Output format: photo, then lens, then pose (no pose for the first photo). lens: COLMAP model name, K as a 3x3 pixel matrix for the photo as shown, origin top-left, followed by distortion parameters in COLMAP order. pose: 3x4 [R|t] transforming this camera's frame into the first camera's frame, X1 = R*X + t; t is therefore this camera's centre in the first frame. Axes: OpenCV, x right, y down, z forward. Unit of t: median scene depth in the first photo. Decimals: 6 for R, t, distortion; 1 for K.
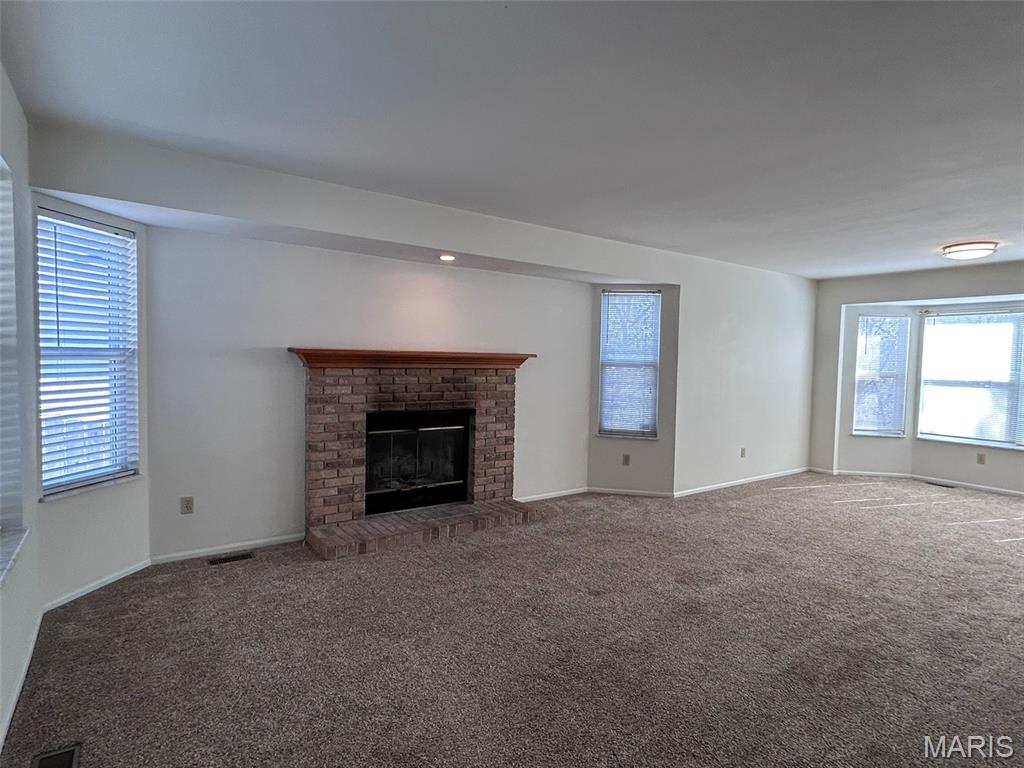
lens RADIAL K [[545.1, 0, 512.0], [0, 545.1, 384.0], [0, 0, 1]] dist [-0.001142, -0.000033]
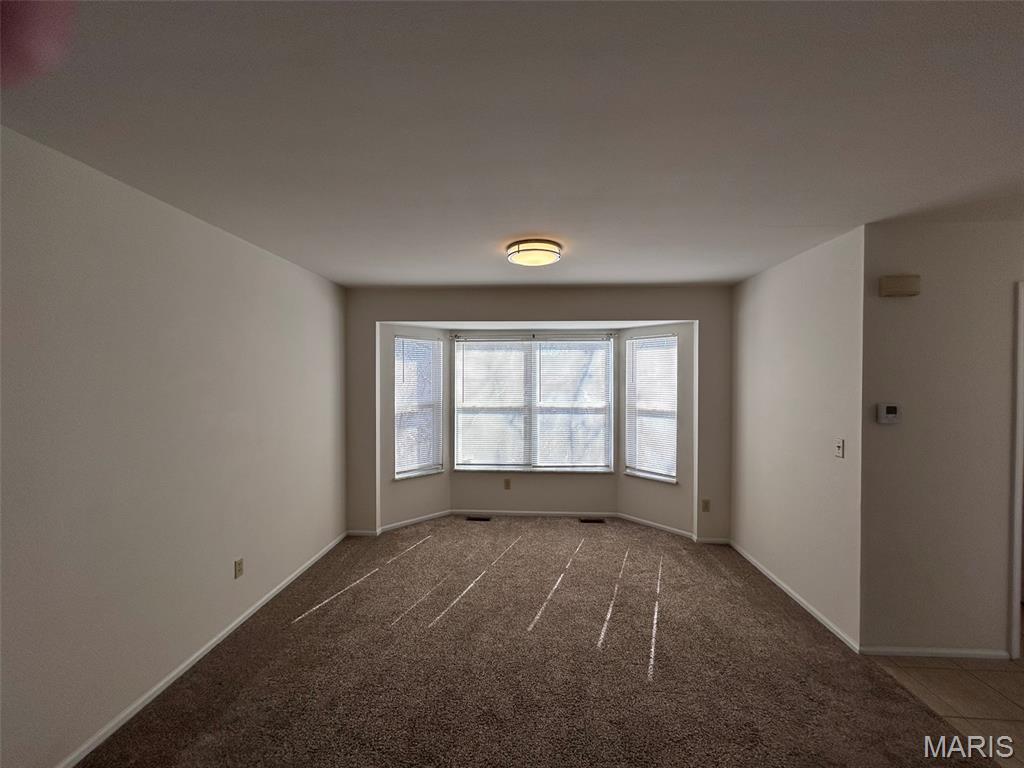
lens RADIAL K [[412.4, 0, 512.0], [0, 412.4, 384.0], [0, 0, 1]] dist [-0.001992, 0.000306]
pose [[0.618954, -0.030321, 0.784842, 0.311682], [0.049457, 0.998776, -0.000417, -0.054431], [-0.783868, 0.039074, 0.619696, 0.587309]]
